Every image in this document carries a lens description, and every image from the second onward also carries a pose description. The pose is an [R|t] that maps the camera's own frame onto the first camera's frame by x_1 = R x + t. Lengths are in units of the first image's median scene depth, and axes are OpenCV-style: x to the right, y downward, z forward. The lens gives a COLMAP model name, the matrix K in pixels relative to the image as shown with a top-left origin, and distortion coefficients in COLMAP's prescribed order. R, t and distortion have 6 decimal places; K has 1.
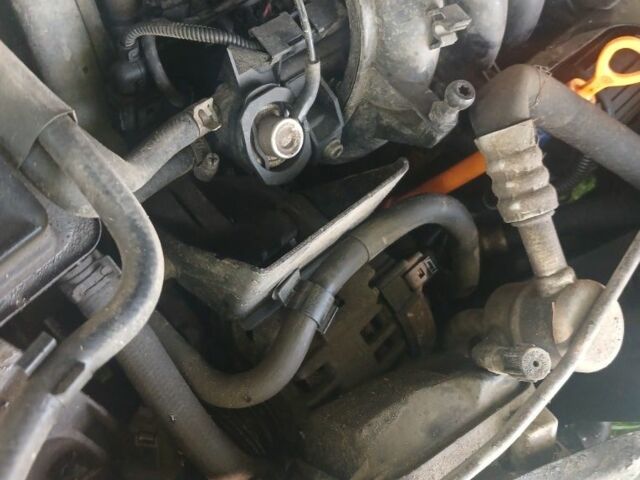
lens RADIAL K [[681.3, 0, 320.0], [0, 681.3, 240.0], [0, 0, 1]] dist [0.211325, -0.608314]
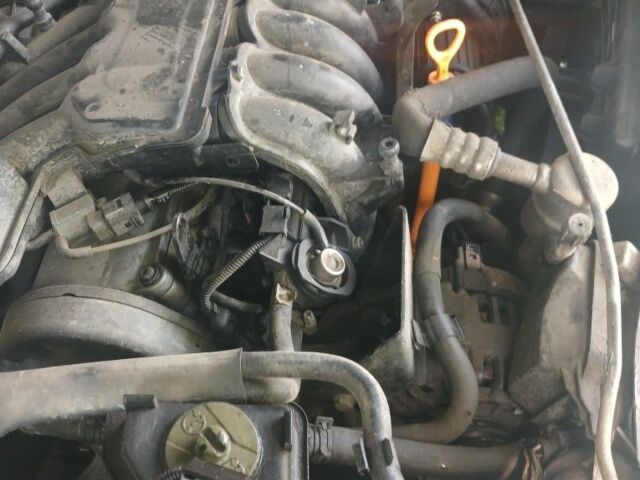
lens RADIAL K [[681.3, 0, 320.0], [0, 681.3, 240.0], [0, 0, 1]] dist [0.211325, -0.608314]
pose [[0.643888, -0.762369, 0.064821, -0.115086], [0.760759, 0.628884, -0.160468, 0.022535], [0.081571, 0.152636, 0.984910, -0.338003]]
